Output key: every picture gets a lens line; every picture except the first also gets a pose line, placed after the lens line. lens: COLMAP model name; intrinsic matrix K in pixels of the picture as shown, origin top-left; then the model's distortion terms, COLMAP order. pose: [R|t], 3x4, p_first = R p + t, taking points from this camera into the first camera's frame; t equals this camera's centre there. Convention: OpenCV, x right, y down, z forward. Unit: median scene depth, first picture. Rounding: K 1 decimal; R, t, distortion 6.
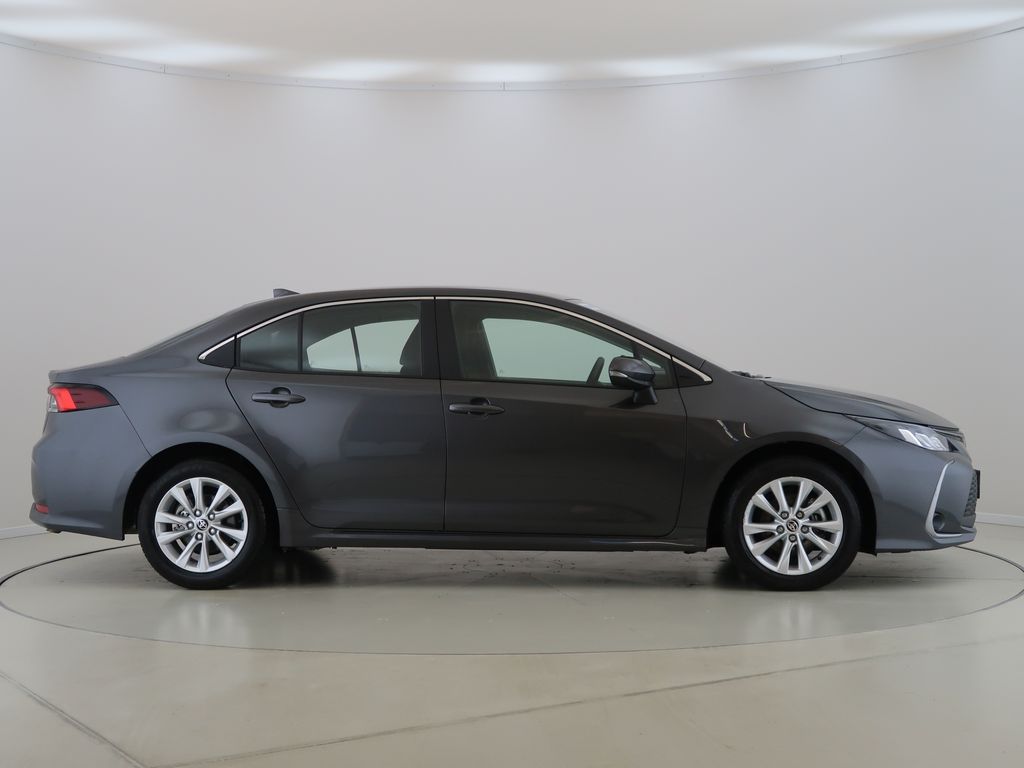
lens RADIAL K [[502.9, 0, 512.2], [0, 502.9, 333.0], [0, 0, 1]] dist [0.123384, -0.000003]
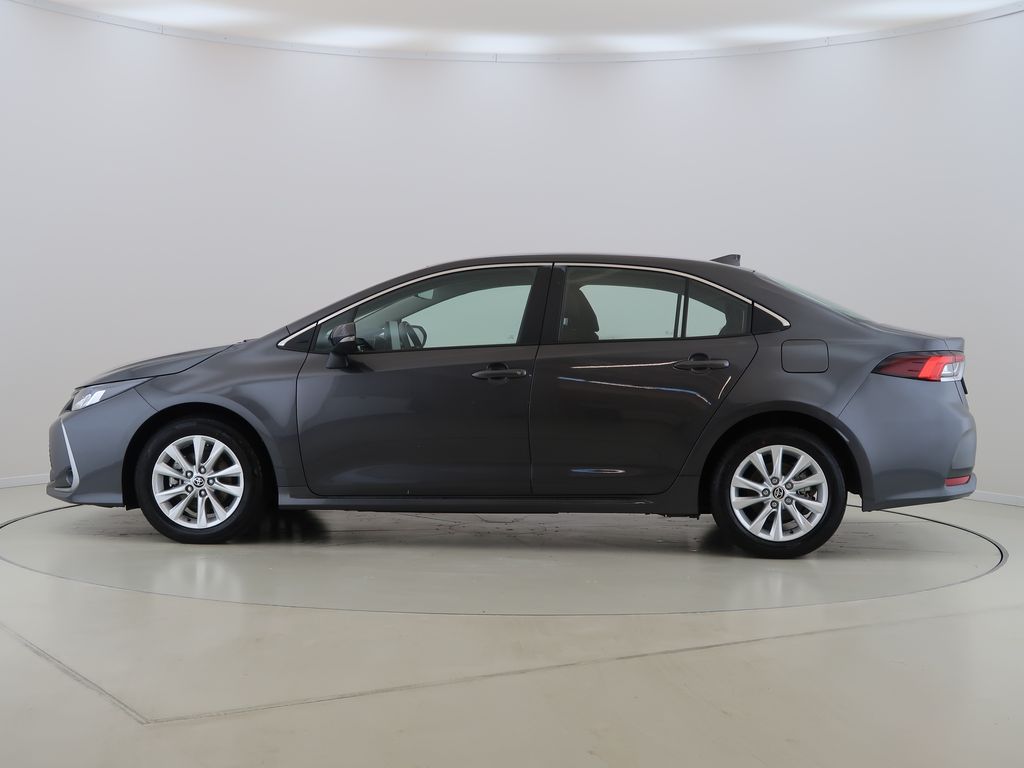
lens RADIAL K [[492.6, 0, 511.8], [0, 492.6, 297.5], [0, 0, 1]] dist [0.127004, 0.000068]
pose [[0.999605, 0.016325, 0.022862, -0.196230], [-0.016245, 0.999861, -0.003671, 0.001405], [-0.022919, 0.003298, 0.999732, 0.008102]]
